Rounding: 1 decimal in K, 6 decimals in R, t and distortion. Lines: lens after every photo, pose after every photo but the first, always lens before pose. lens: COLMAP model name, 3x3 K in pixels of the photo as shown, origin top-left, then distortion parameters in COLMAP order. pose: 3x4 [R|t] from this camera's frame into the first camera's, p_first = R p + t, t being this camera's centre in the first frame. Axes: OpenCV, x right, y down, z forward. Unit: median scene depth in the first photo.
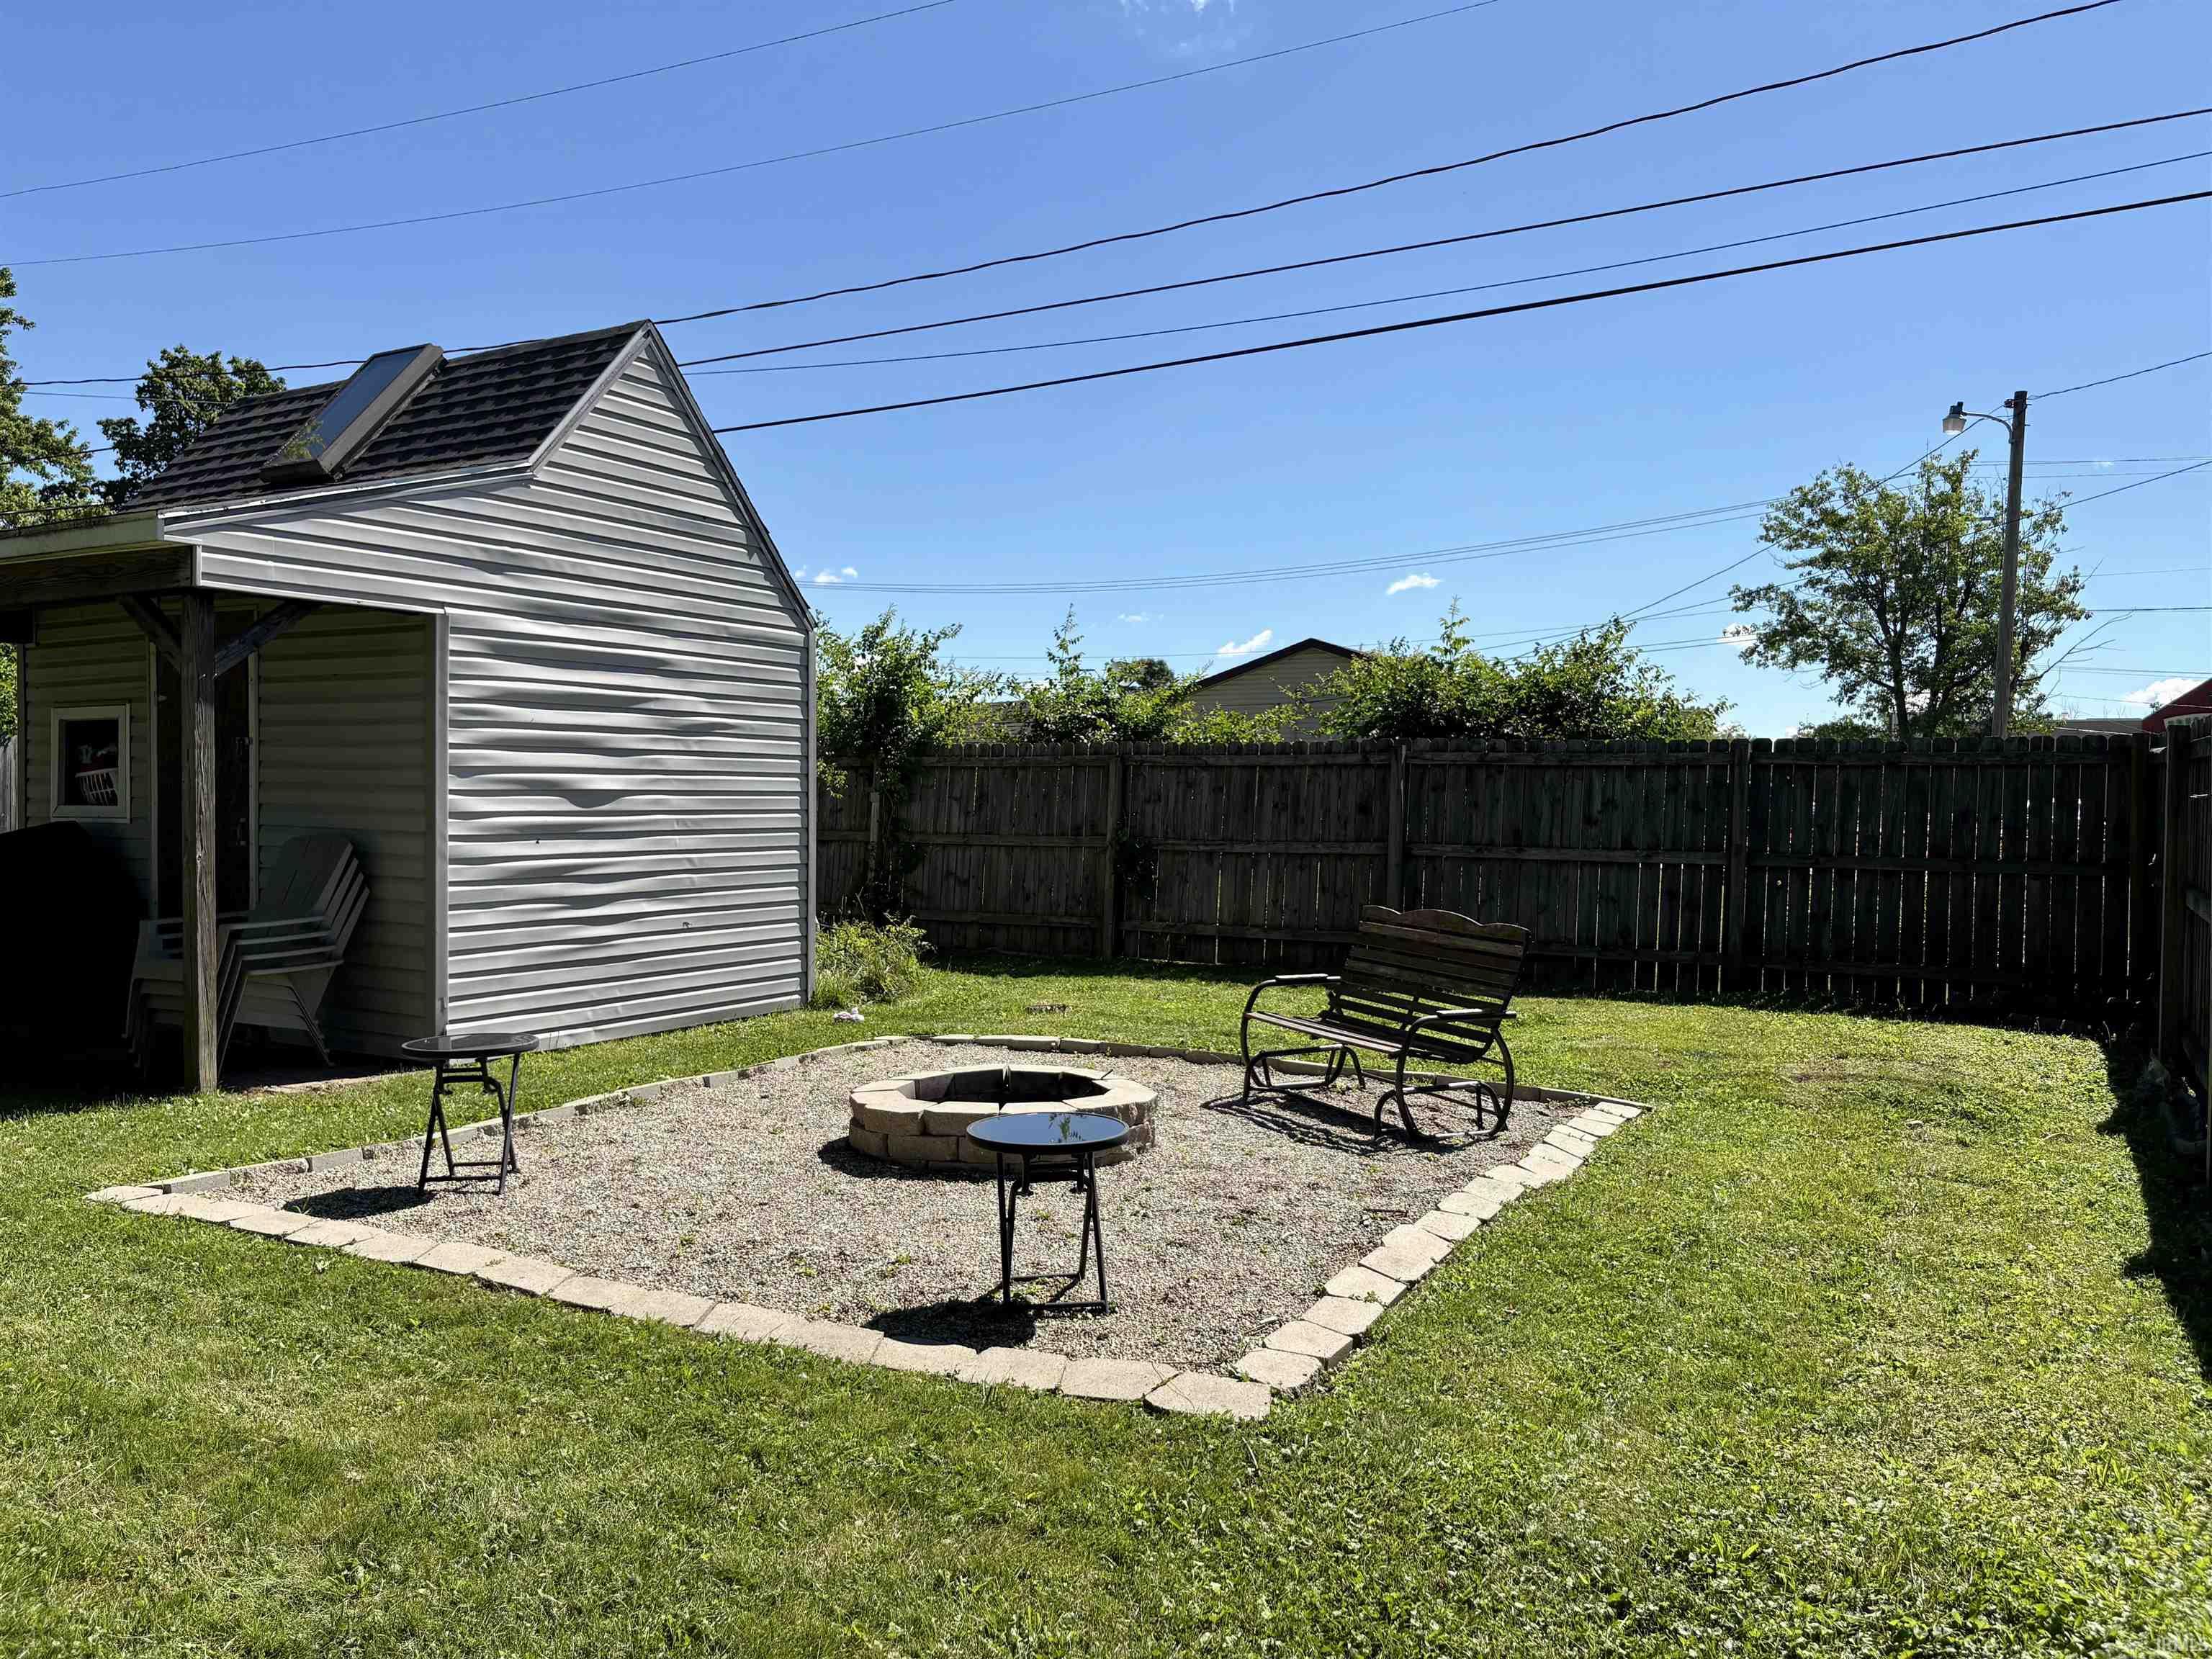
lens RADIAL K [[1687.1, 0, 1107.6], [0, 1687.1, 821.3], [0, 0, 1]] dist [0.032100, -0.003155]
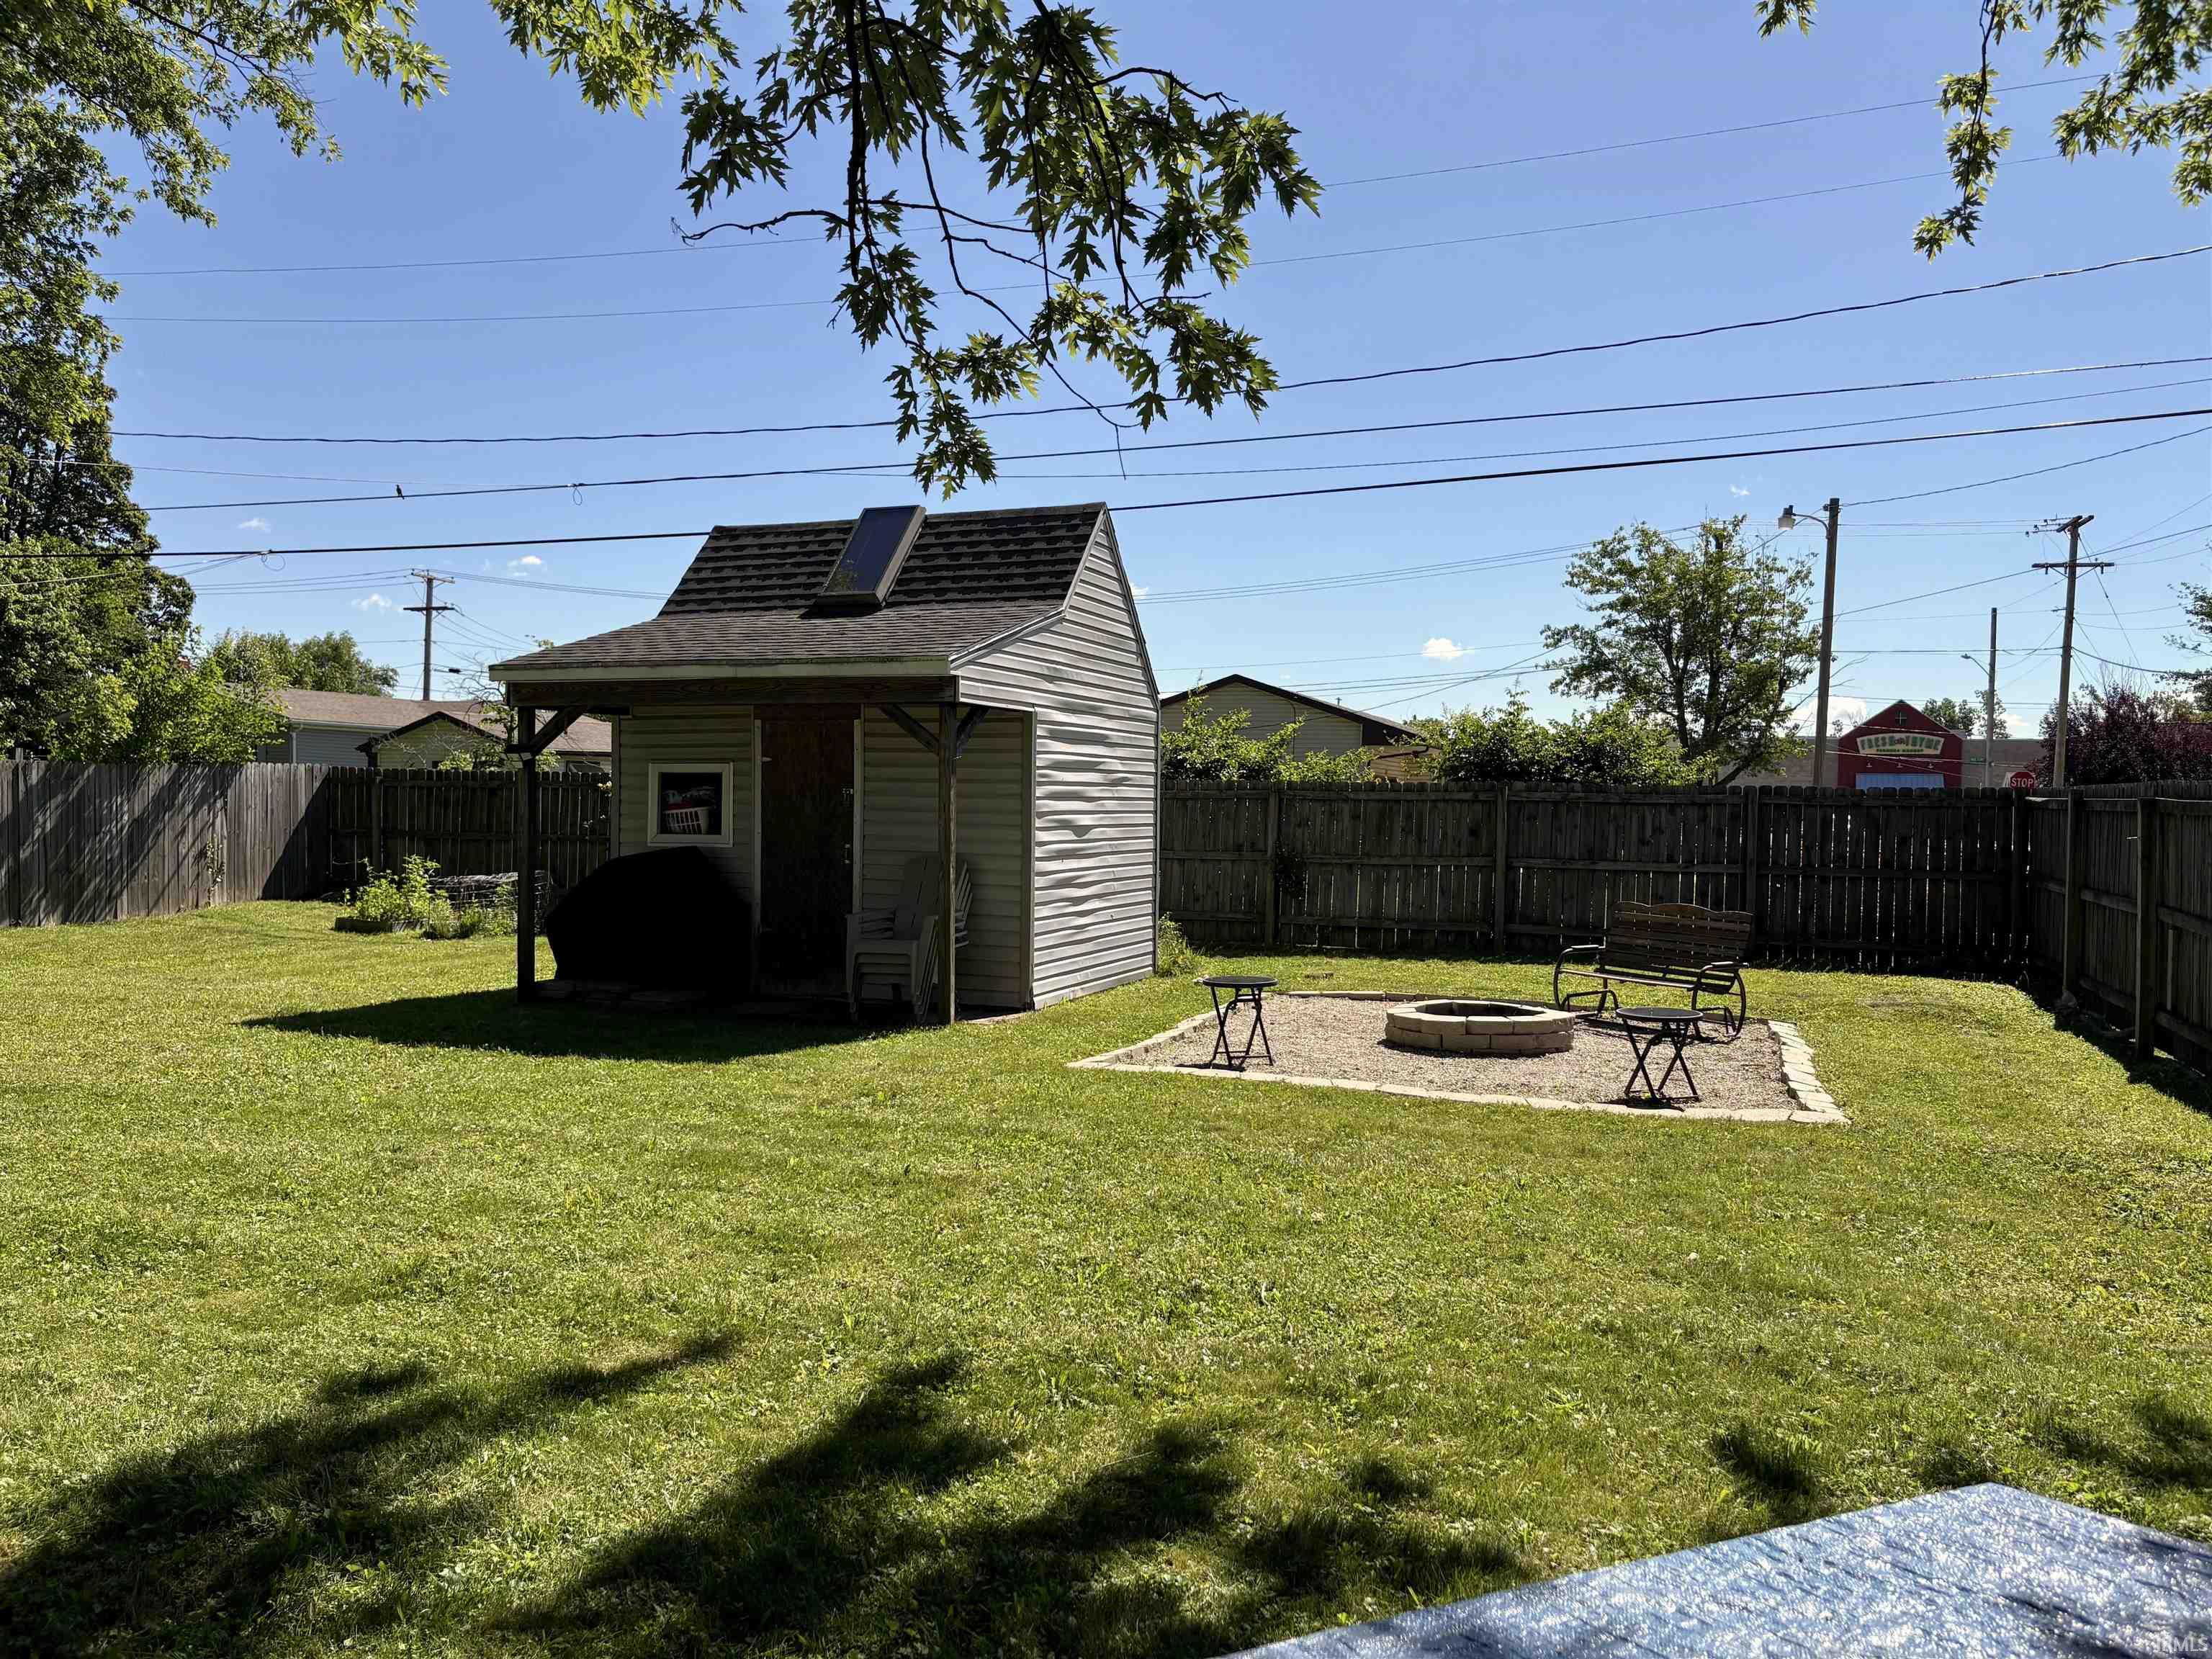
lens RADIAL K [[1687.1, 0, 1113.5], [0, 1687.1, 815.3], [0, 0, 1]] dist [0.032100, -0.003155]
pose [[0.988362, 0.002891, 0.152090, -0.099319], [-0.002095, 0.999983, -0.005395, -0.003872], [-0.152103, 0.005014, 0.988352, -0.089597]]
